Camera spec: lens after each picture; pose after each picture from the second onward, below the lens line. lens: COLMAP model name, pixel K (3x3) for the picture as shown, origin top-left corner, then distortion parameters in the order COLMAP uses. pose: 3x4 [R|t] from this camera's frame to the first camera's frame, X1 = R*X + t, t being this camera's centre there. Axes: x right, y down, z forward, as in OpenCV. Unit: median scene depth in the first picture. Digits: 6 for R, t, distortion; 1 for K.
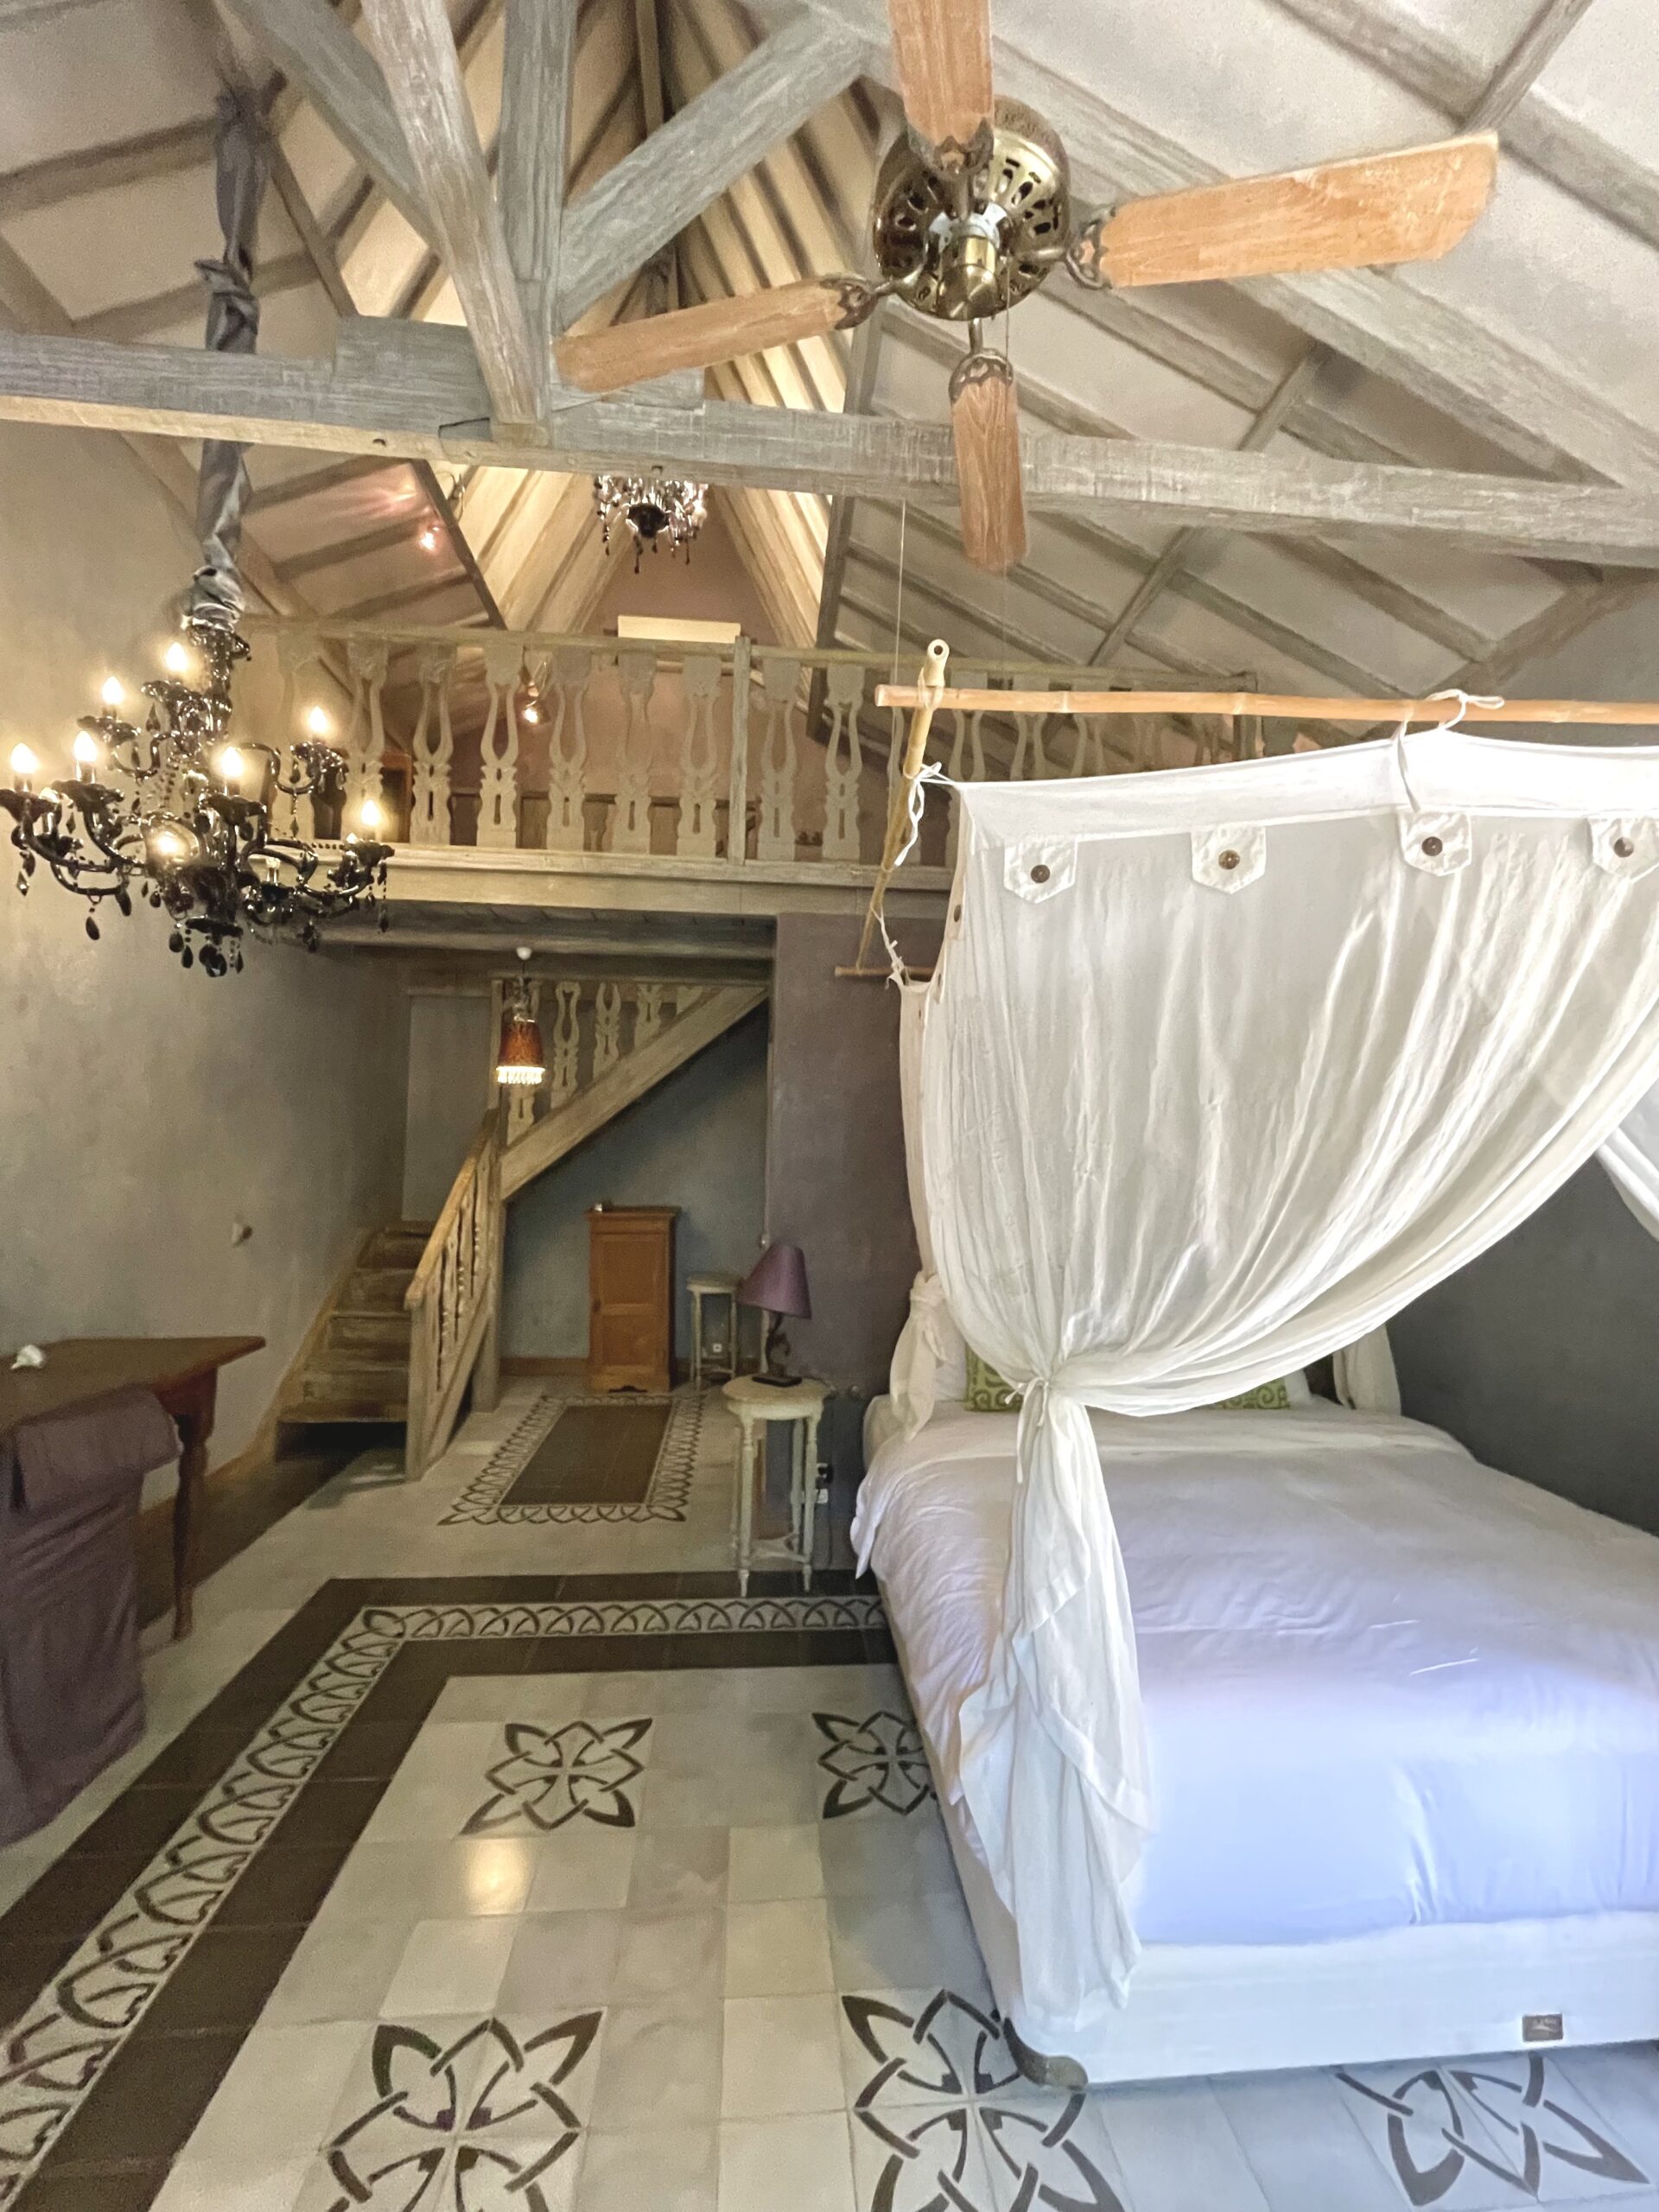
lens RADIAL K [[893.3, 0, 827.9], [0, 893.3, 1111.1], [0, 0, 1]] dist [-0.004631, 0.000195]
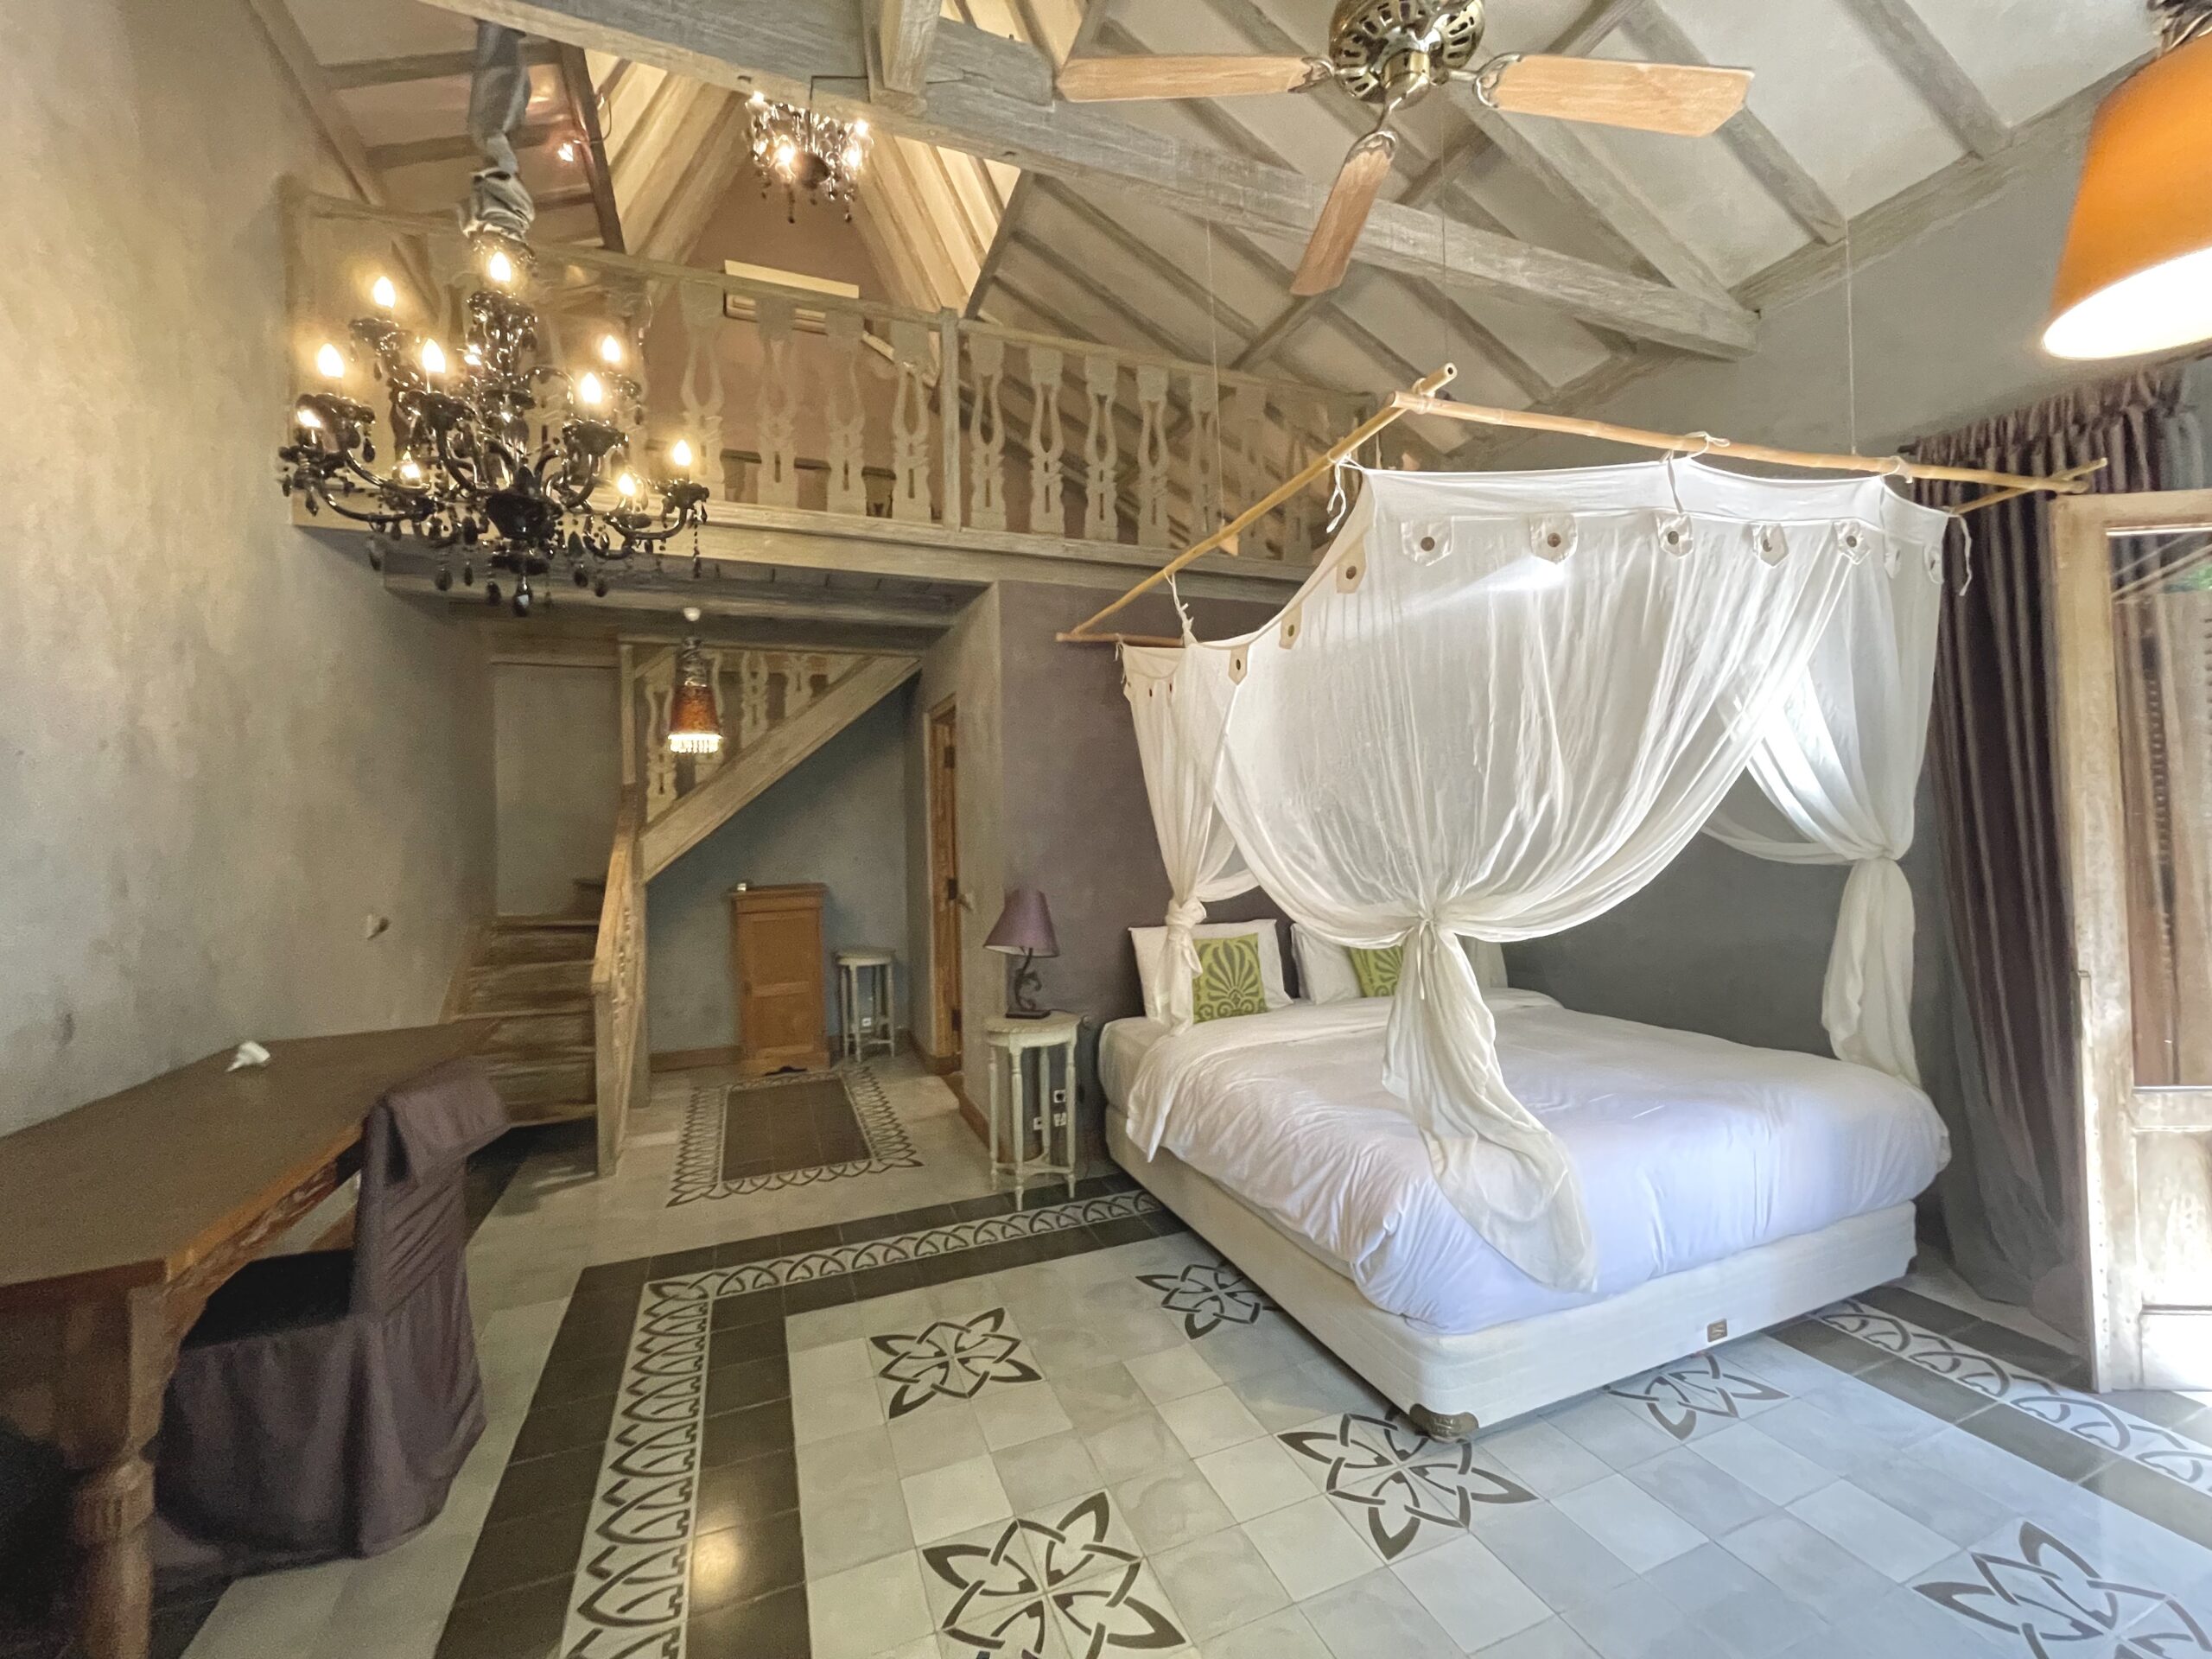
lens RADIAL K [[893.3, 0, 1117.6], [0, 893.3, 825.7], [0, 0, 1]] dist [-0.004631, 0.000195]
pose [[0.955059, -0.040749, 0.293601, -0.321440], [0.032236, 0.998909, 0.033775, 0.048630], [-0.294657, -0.022793, 0.955331, -0.071998]]
